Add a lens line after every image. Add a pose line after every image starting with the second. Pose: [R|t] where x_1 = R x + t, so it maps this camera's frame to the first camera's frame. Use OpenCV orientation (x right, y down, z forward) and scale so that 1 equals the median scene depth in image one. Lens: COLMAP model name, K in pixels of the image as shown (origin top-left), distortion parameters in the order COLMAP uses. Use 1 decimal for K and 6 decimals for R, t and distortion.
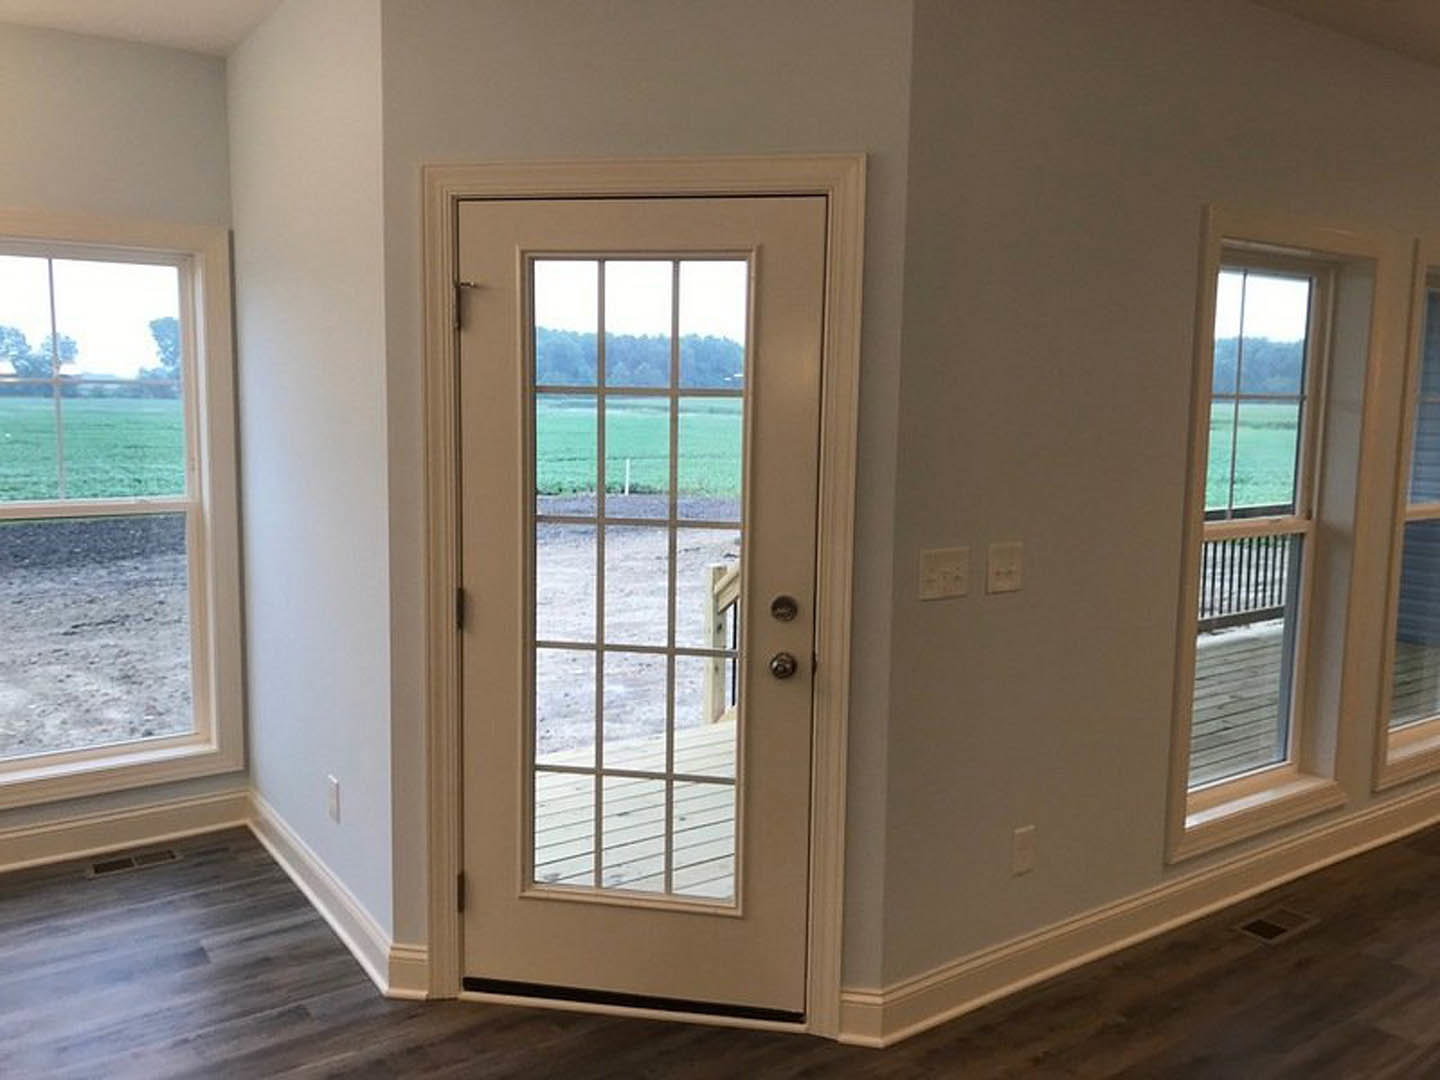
lens RADIAL K [[1163.9, 0, 720.0], [0, 1163.9, 540.0], [0, 0, 1]] dist [0.018883, -0.015952]
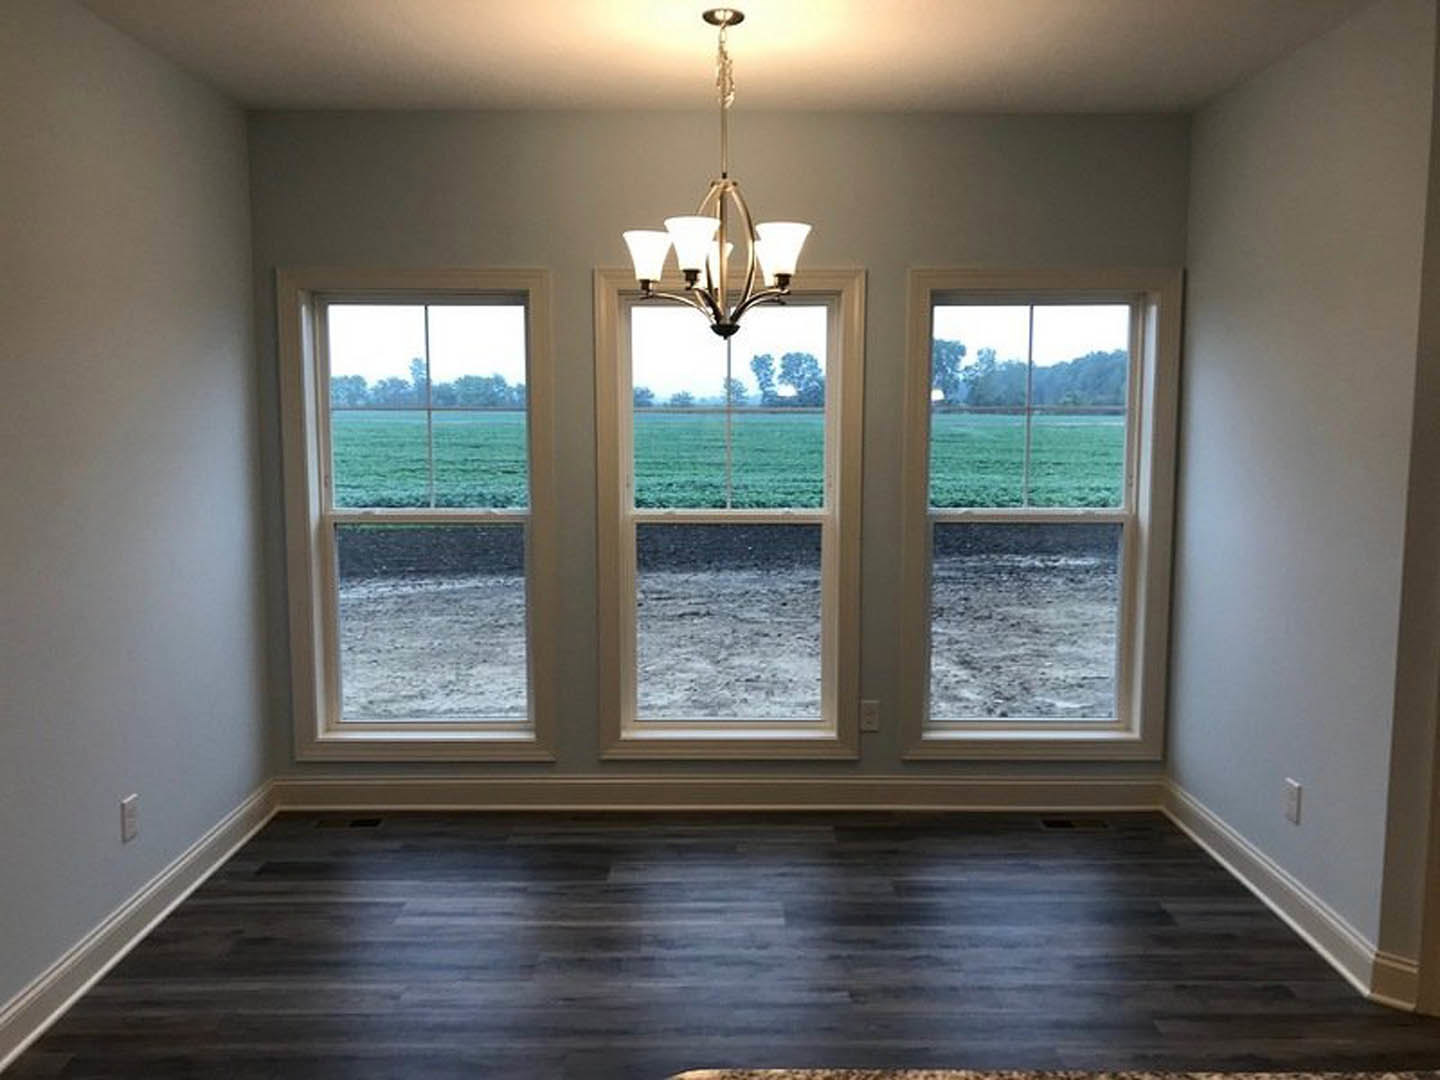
lens RADIAL K [[1163.9, 0, 720.0], [0, 1163.9, 540.0], [0, 0, 1]] dist [0.018883, -0.015952]
pose [[0.823995, 0.054589, -0.563961, -0.143327], [-0.060281, 0.998145, 0.008540, 0.006015], [0.563381, 0.026960, 0.825757, -0.144230]]
